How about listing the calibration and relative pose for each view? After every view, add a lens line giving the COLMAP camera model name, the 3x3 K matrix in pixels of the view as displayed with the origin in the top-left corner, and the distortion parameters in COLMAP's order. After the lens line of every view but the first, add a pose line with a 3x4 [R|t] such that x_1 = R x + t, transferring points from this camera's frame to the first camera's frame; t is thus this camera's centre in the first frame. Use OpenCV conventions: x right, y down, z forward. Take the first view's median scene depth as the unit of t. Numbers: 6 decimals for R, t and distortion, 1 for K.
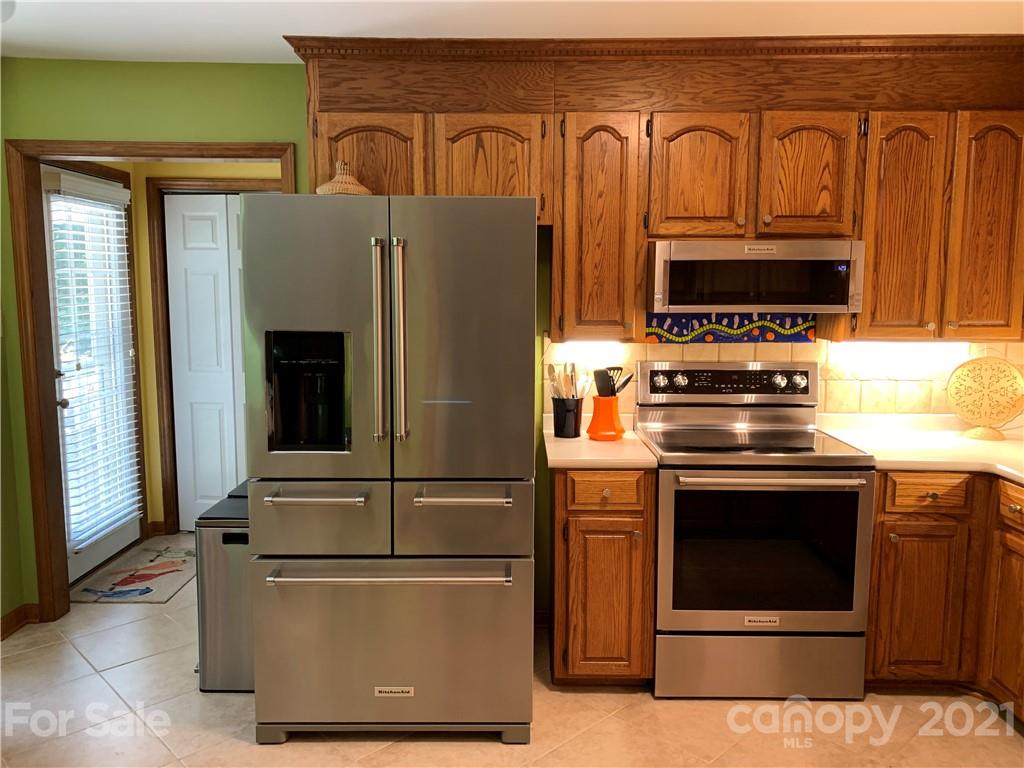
lens RADIAL K [[779.2, 0, 519.7], [0, 779.2, 377.8], [0, 0, 1]] dist [0.030485, -0.040669]
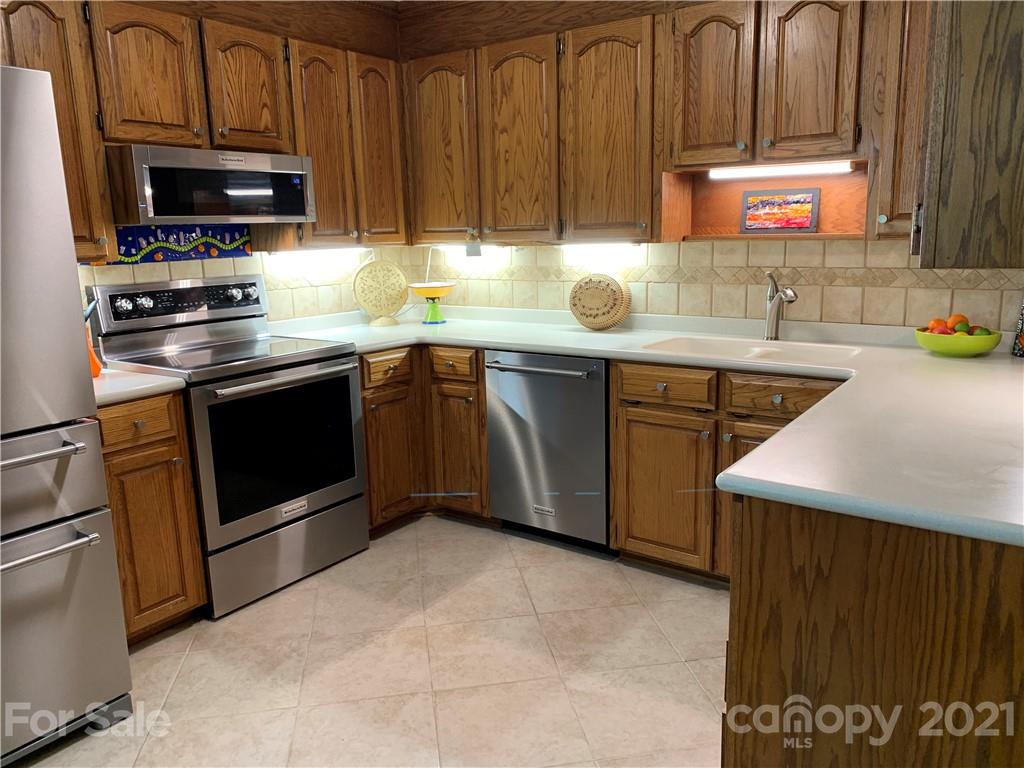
lens RADIAL K [[779.2, 0, 522.1], [0, 779.2, 379.2], [0, 0, 1]] dist [0.030485, -0.040669]
pose [[0.567958, -0.175906, 0.804040, -0.335888], [0.123127, 0.984060, 0.128316, 0.031367], [-0.813796, 0.026121, 0.580564, 0.103186]]
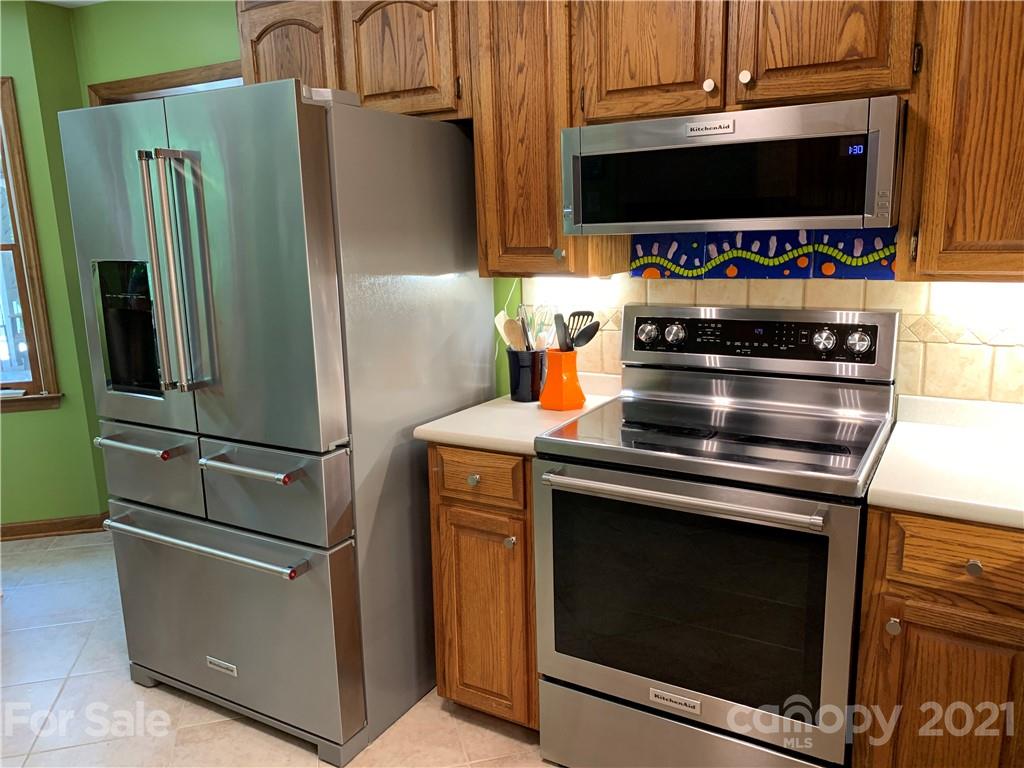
lens RADIAL K [[779.2, 0, 529.0], [0, 779.2, 377.7], [0, 0, 1]] dist [0.030485, -0.040669]
pose [[0.864732, 0.072529, -0.496969, 0.488851], [-0.028354, 0.994989, 0.095876, -0.021712], [0.501433, -0.068816, 0.862455, 0.365083]]
